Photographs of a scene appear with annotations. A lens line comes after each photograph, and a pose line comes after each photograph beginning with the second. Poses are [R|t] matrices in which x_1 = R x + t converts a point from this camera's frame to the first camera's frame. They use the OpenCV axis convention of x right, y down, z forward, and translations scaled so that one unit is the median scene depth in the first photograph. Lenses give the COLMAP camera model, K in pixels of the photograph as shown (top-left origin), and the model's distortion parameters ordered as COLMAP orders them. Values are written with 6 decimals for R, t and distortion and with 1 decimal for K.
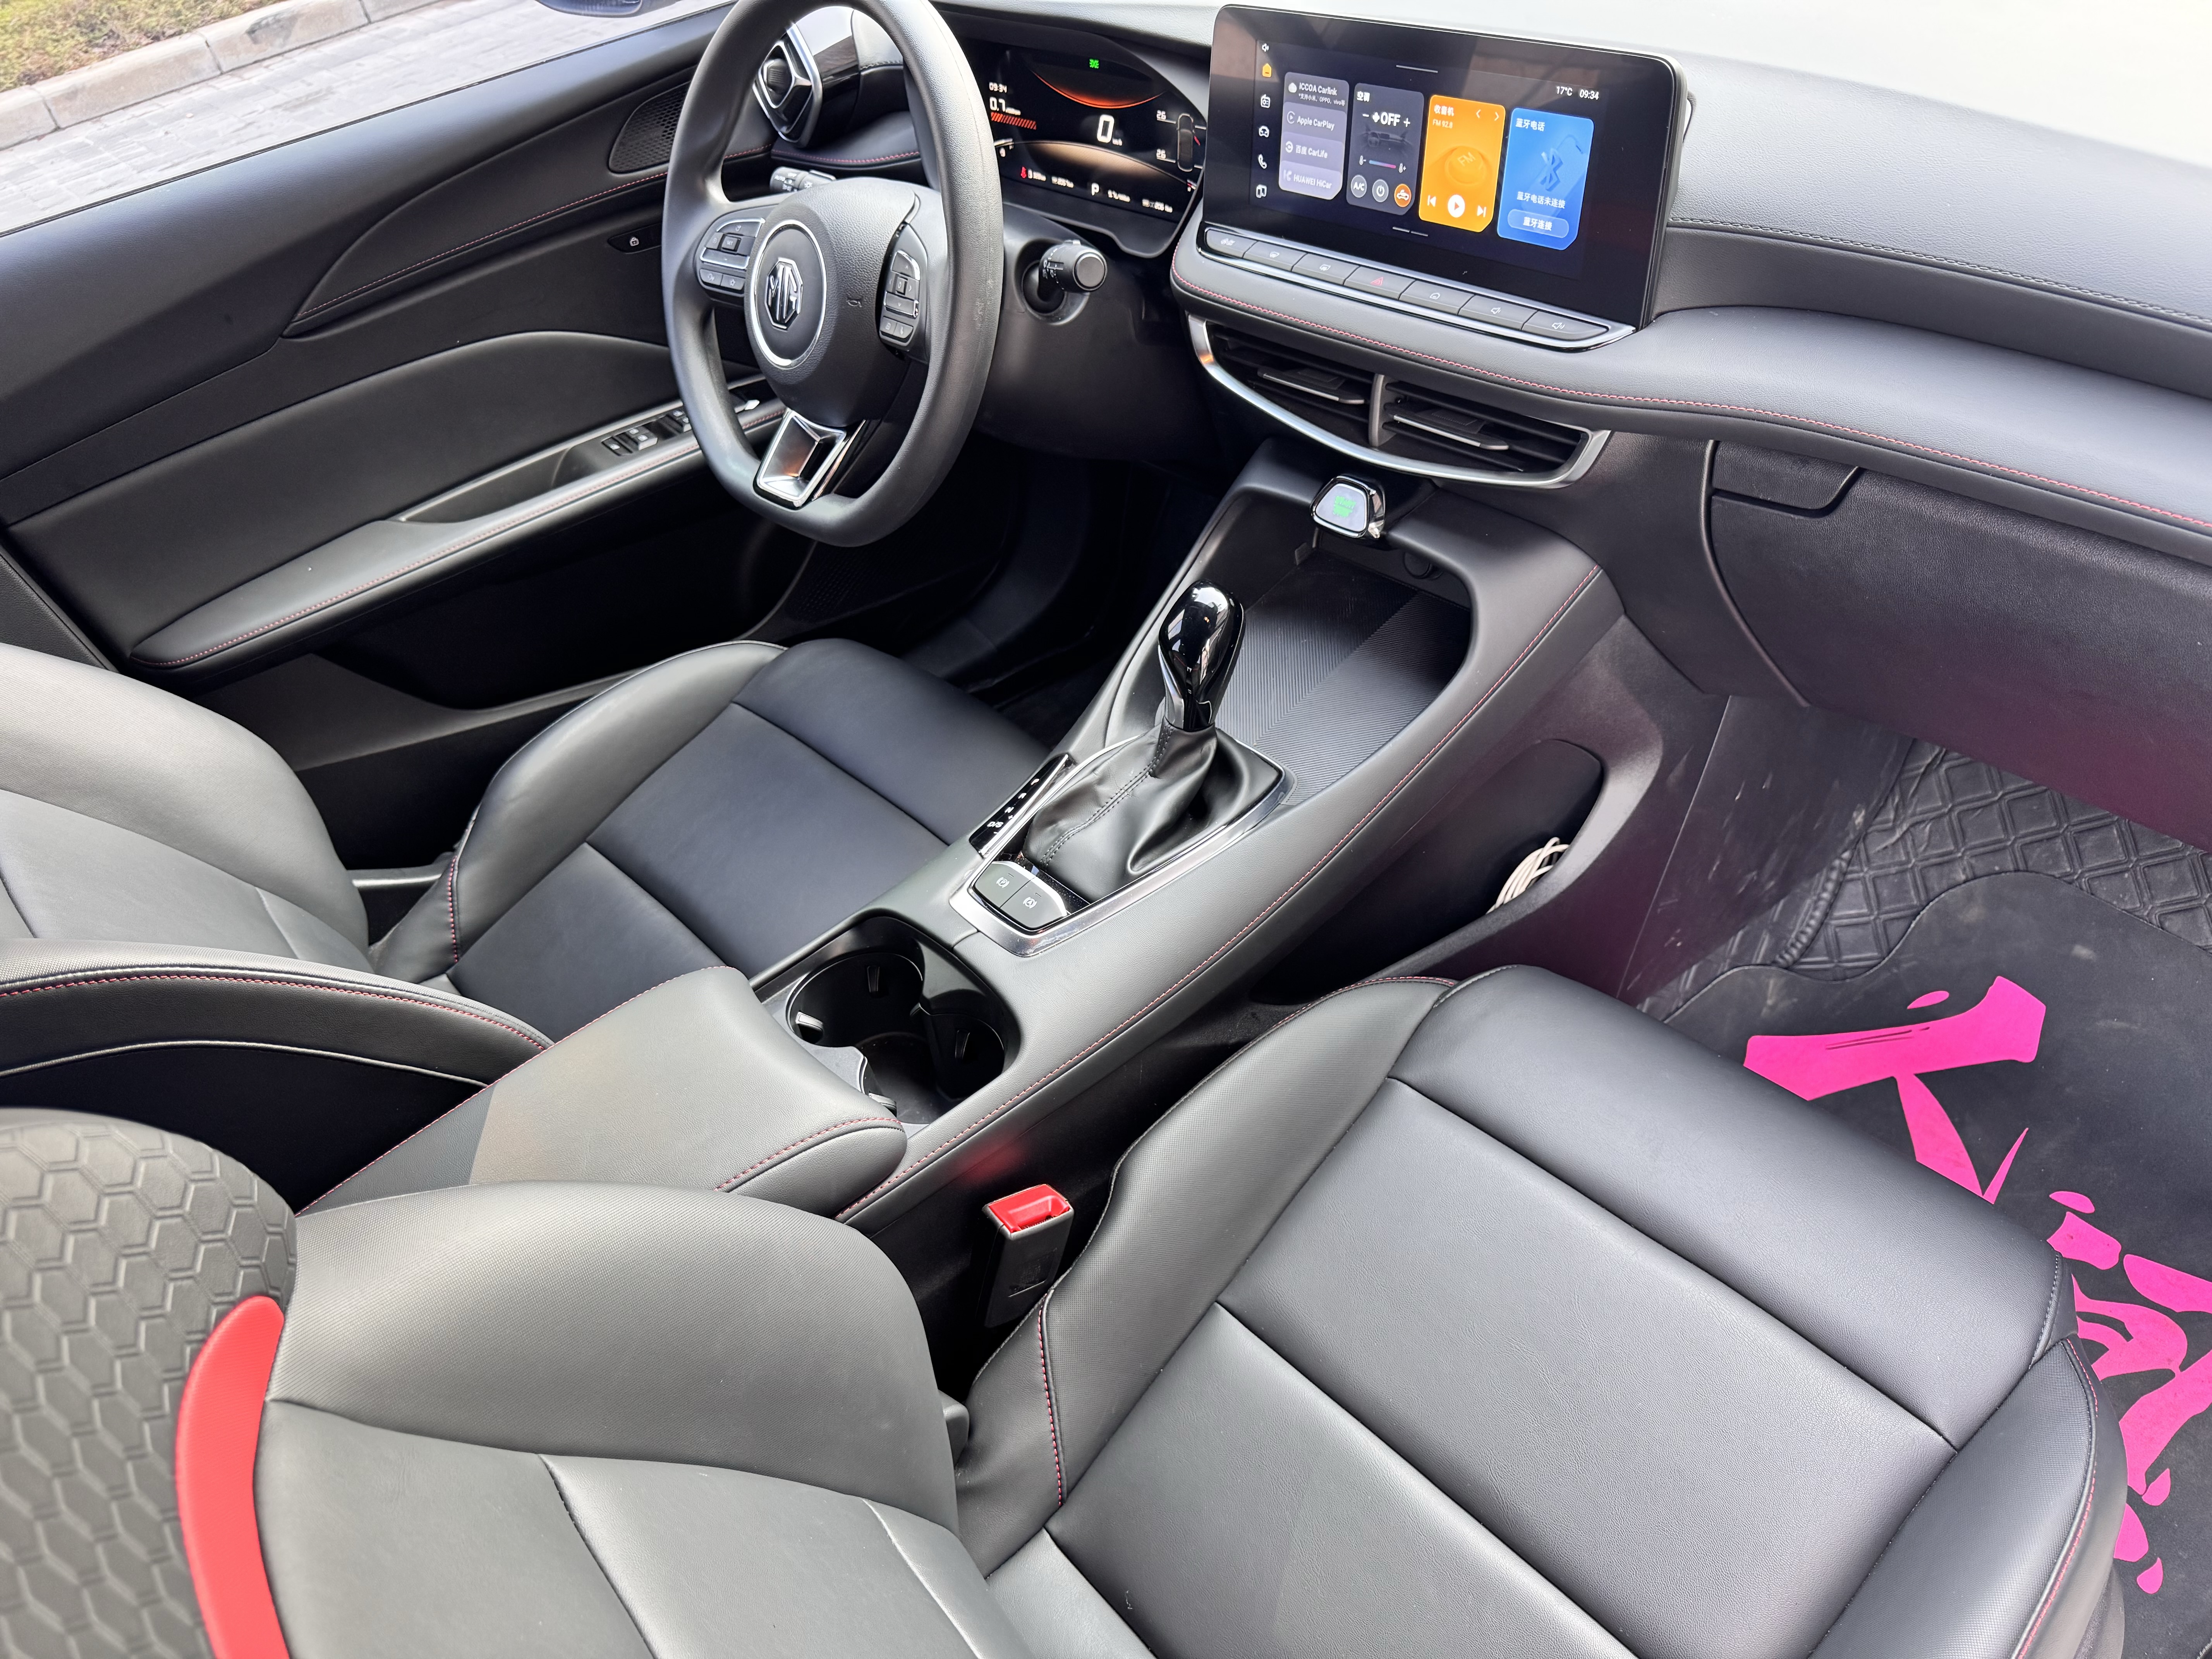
lens RADIAL K [[1603.2, 0, 1101.1], [0, 1603.2, 850.7], [0, 0, 1]] dist [0.022381, -0.028887]
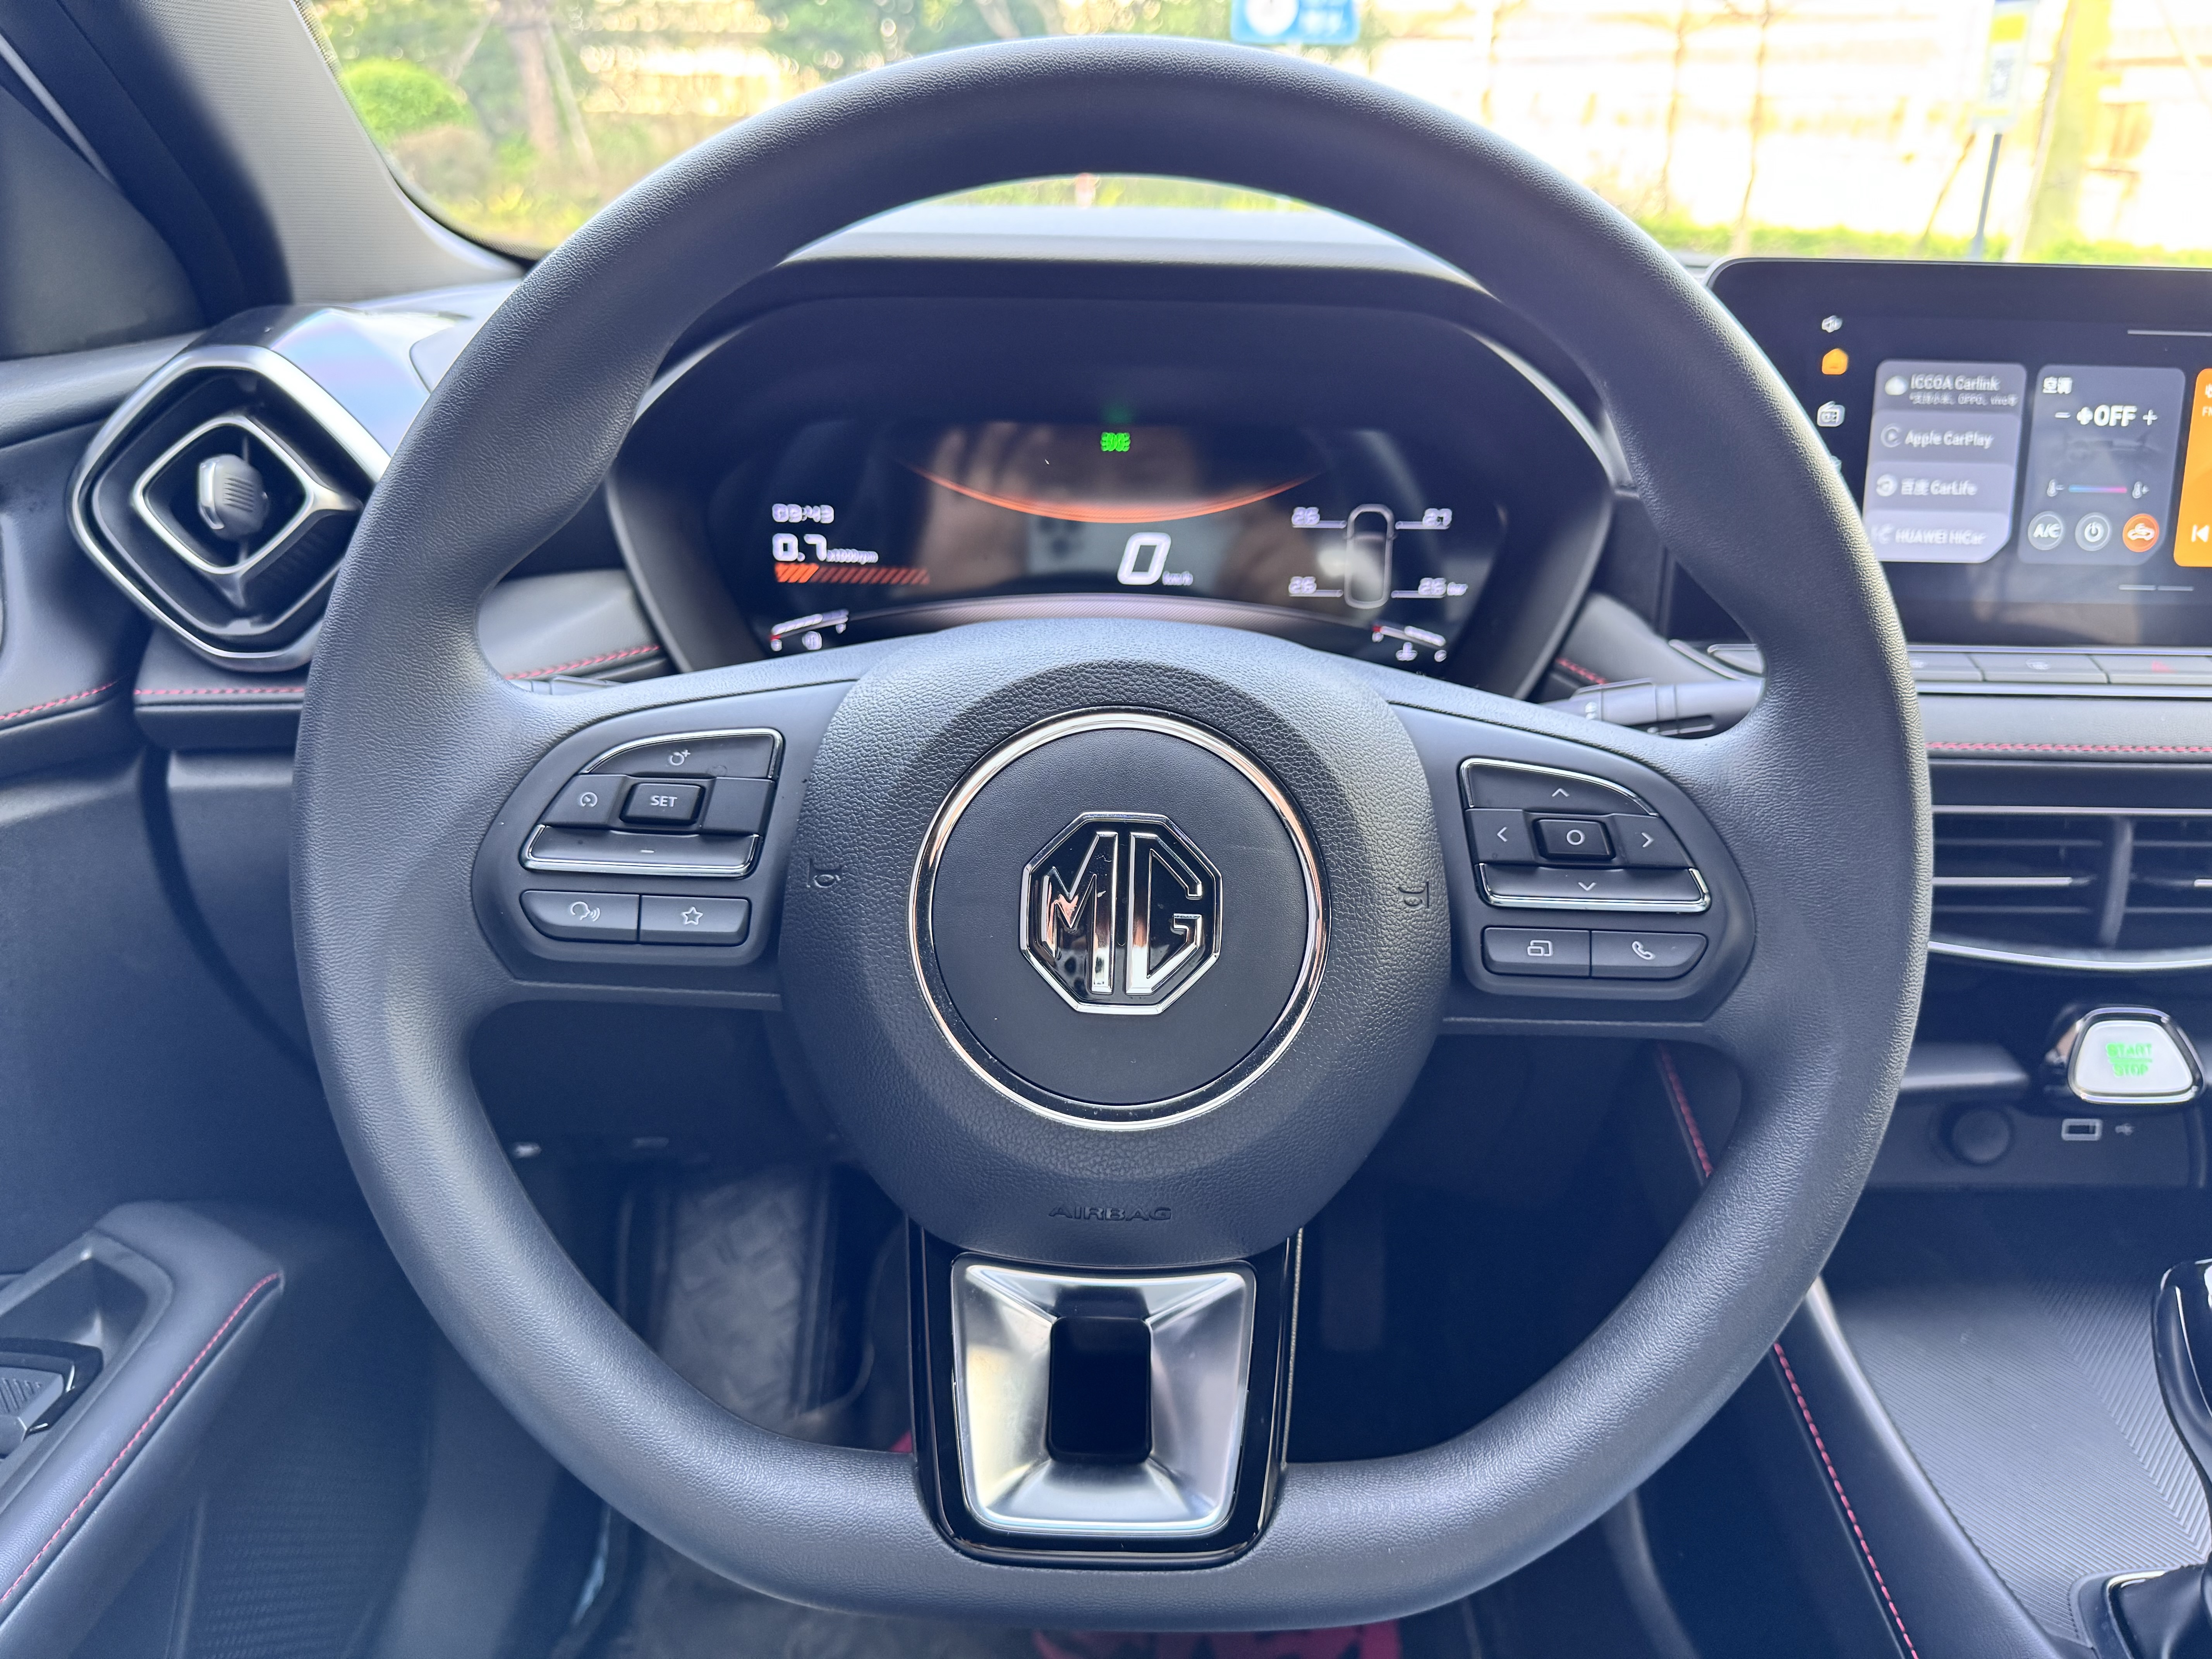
lens RADIAL K [[1603.2, 0, 1110.1], [0, 1603.2, 865.4], [0, 0, 1]] dist [0.022381, -0.028887]
pose [[0.620353, -0.136258, 0.772396, -0.508617], [0.419427, 0.889785, -0.179898, -0.340663], [-0.662754, 0.435564, 0.609131, 0.915359]]
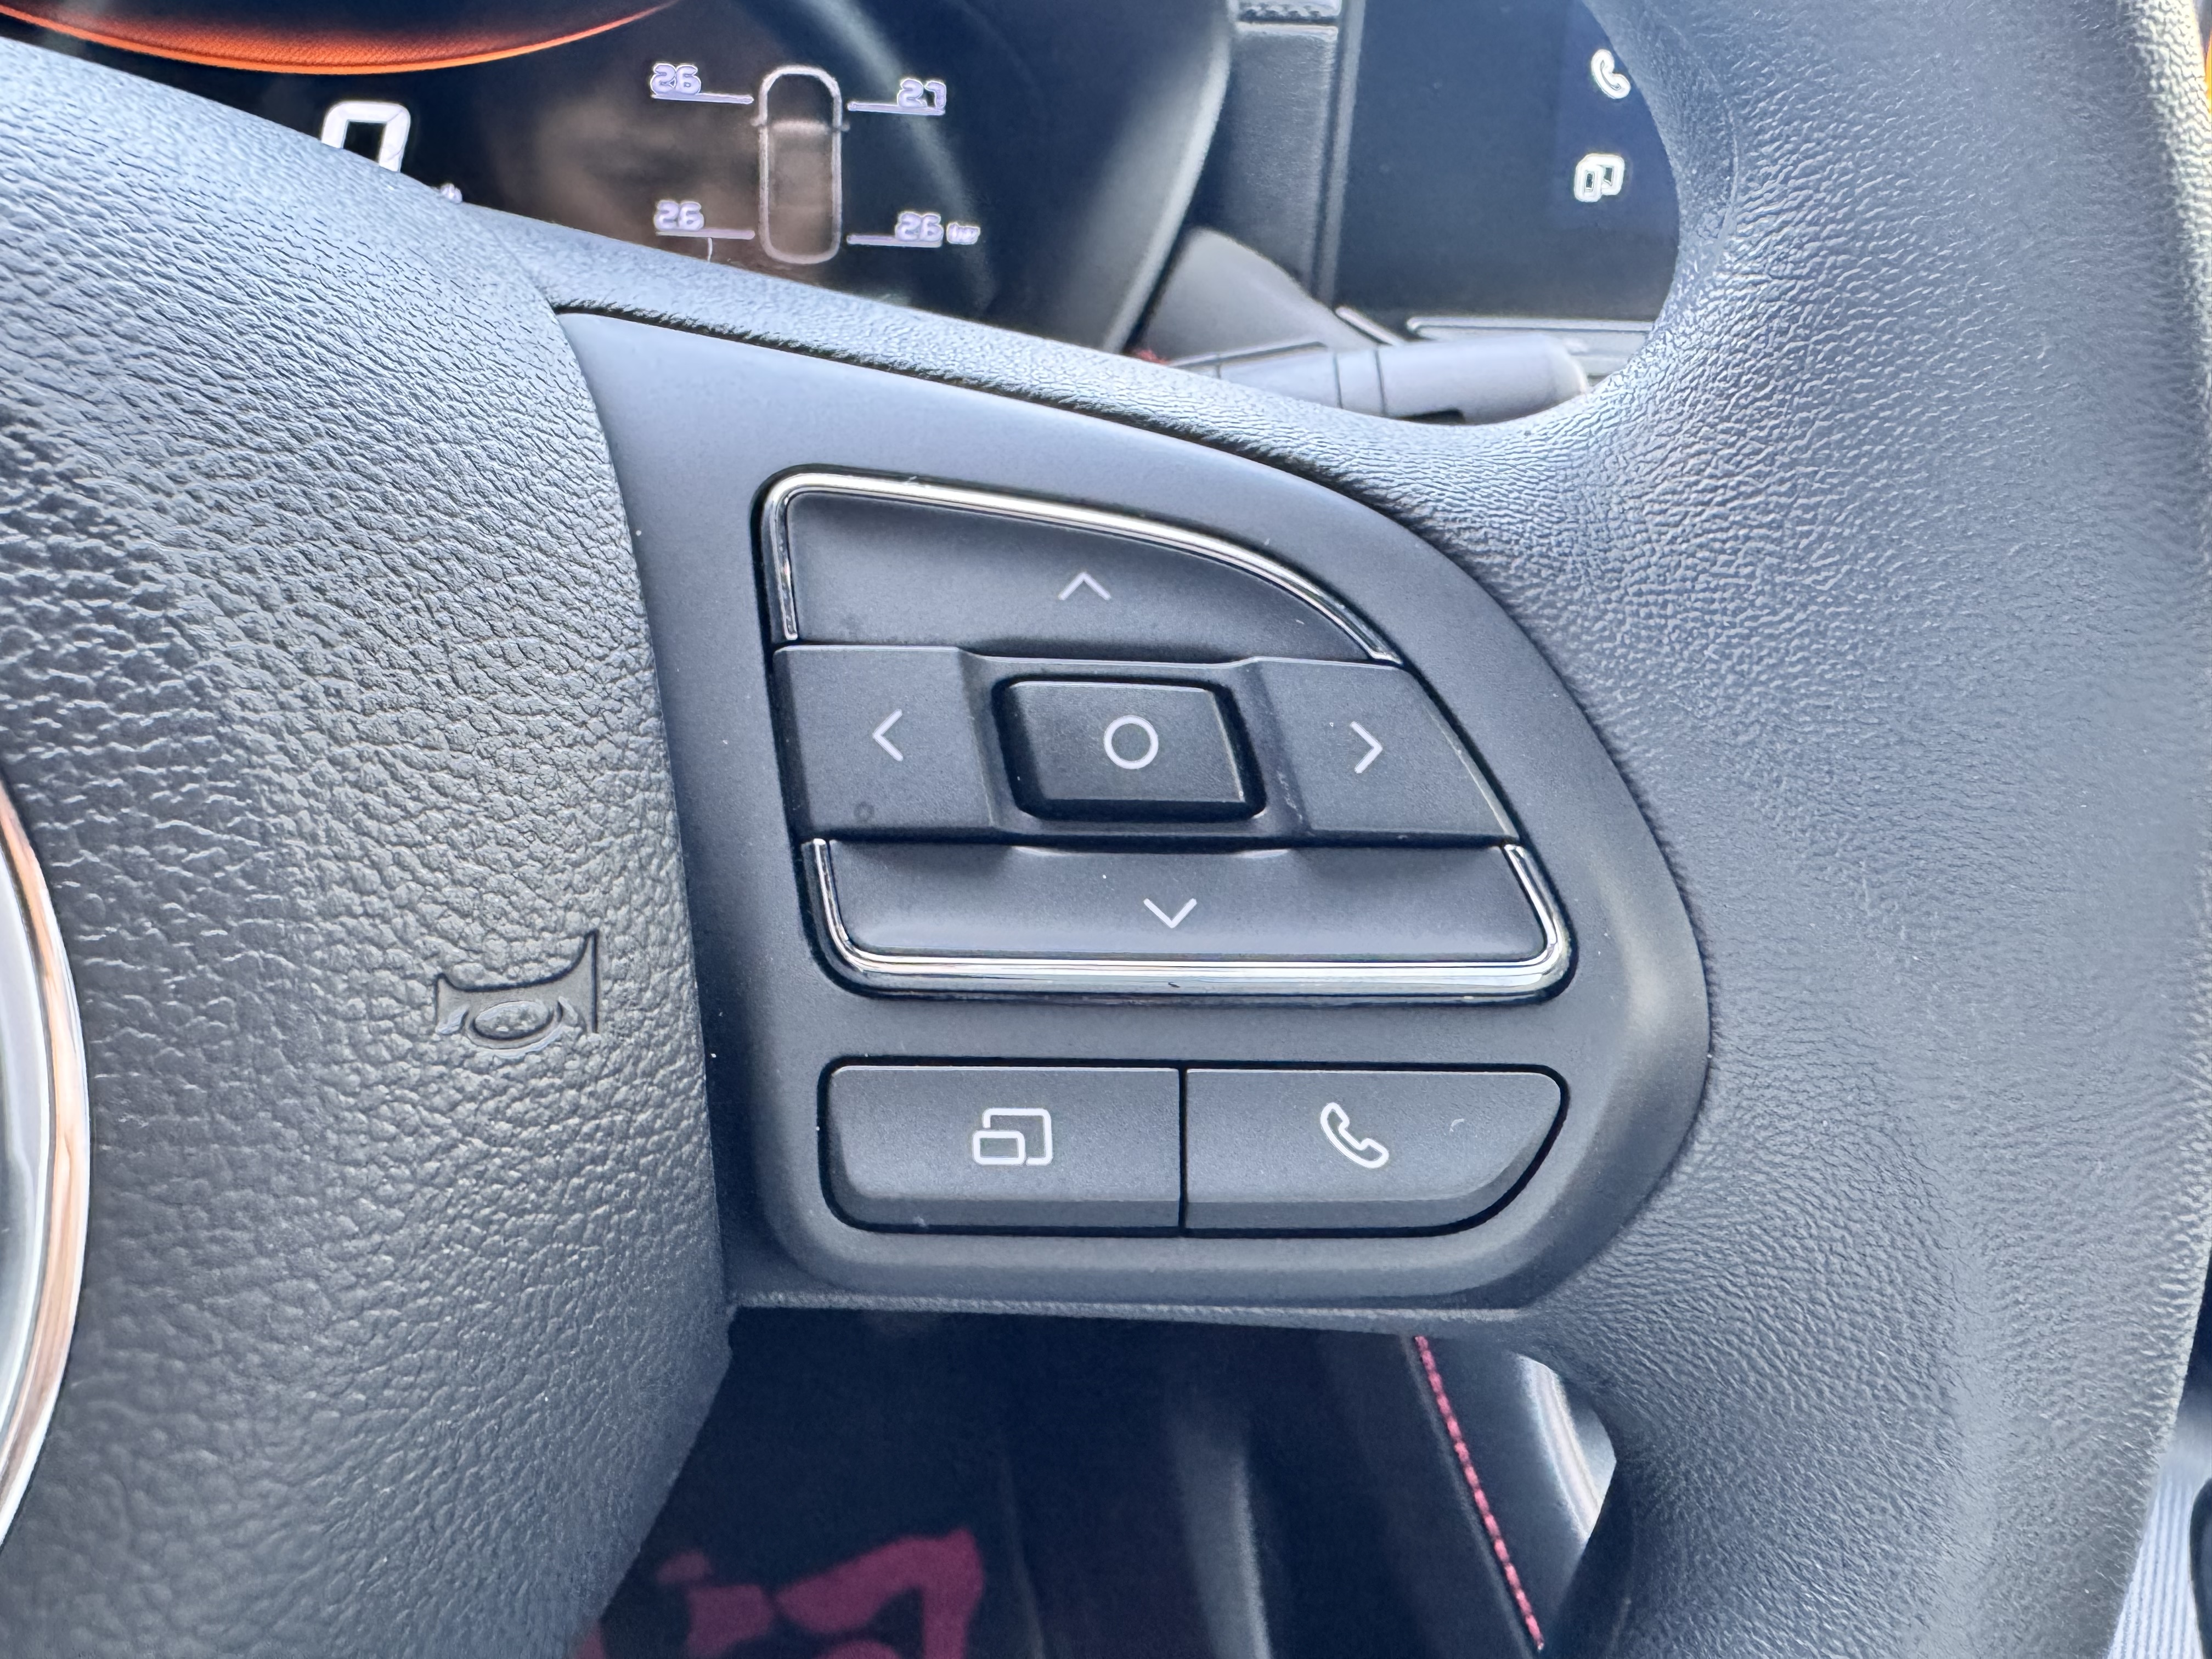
lens RADIAL K [[1534.7, 0, 1095.8], [0, 1534.7, 836.0], [0, 0, 1]] dist [-0.003484, -0.000402]
pose [[0.438767, -0.235438, 0.867209, -0.232269], [0.467180, 0.884154, 0.003667, -0.365311], [-0.767610, 0.403535, 0.497930, 1.025948]]
